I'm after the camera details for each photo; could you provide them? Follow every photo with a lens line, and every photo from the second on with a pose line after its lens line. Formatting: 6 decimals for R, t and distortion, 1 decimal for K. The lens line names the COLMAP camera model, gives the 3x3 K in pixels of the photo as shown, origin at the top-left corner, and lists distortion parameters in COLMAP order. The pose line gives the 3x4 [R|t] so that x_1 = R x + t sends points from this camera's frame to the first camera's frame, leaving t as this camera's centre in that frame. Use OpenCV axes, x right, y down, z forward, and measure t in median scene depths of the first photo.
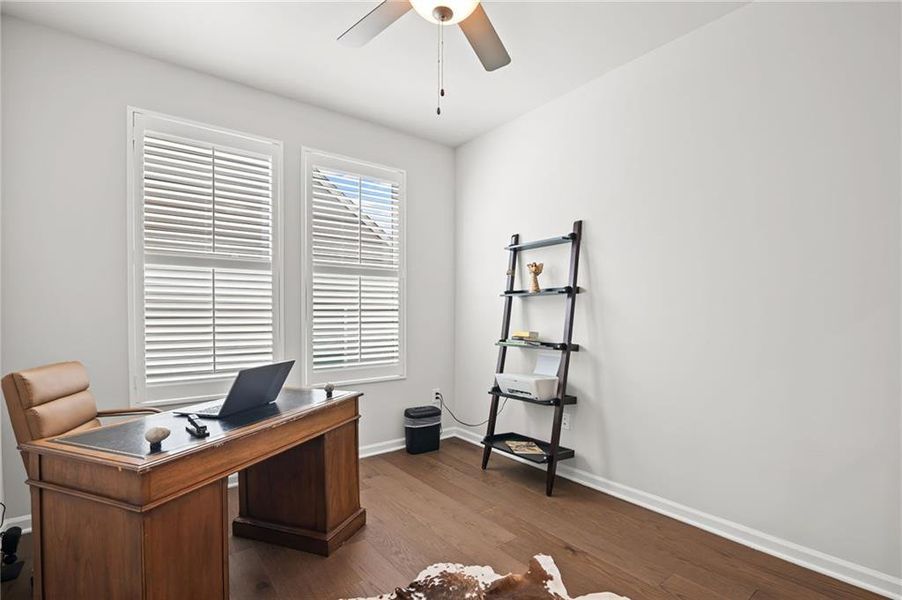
lens RADIAL K [[416.4, 0, 453.9], [0, 416.4, 319.1], [0, 0, 1]] dist [-0.011908, -0.000547]
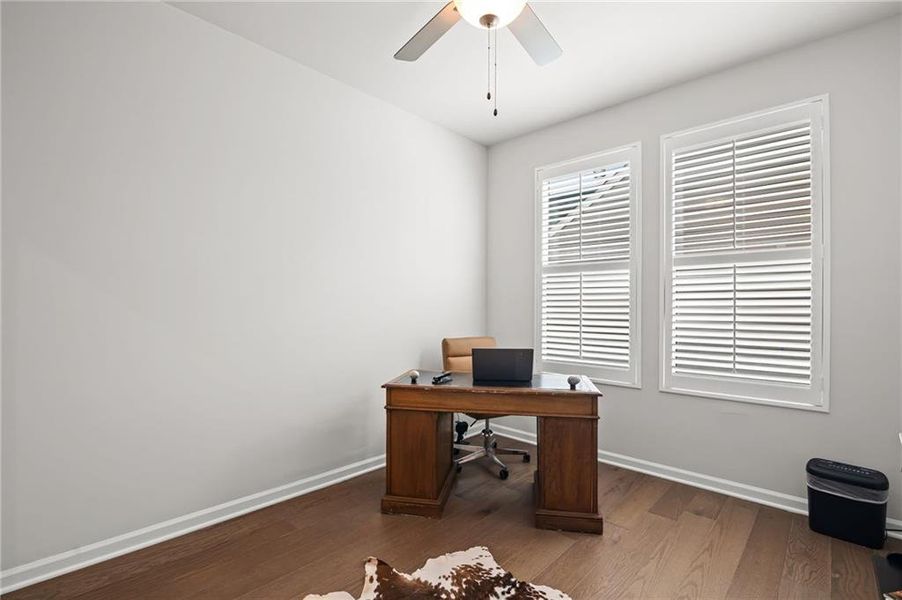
lens RADIAL K [[416.4, 0, 454.5], [0, 416.4, 303.6], [0, 0, 1]] dist [-0.011908, -0.000547]
pose [[0.164025, -0.009493, -0.986410, 0.563909], [-0.019947, 0.999717, -0.012938, -0.007900], [0.986254, 0.021798, 0.163789, 0.431080]]
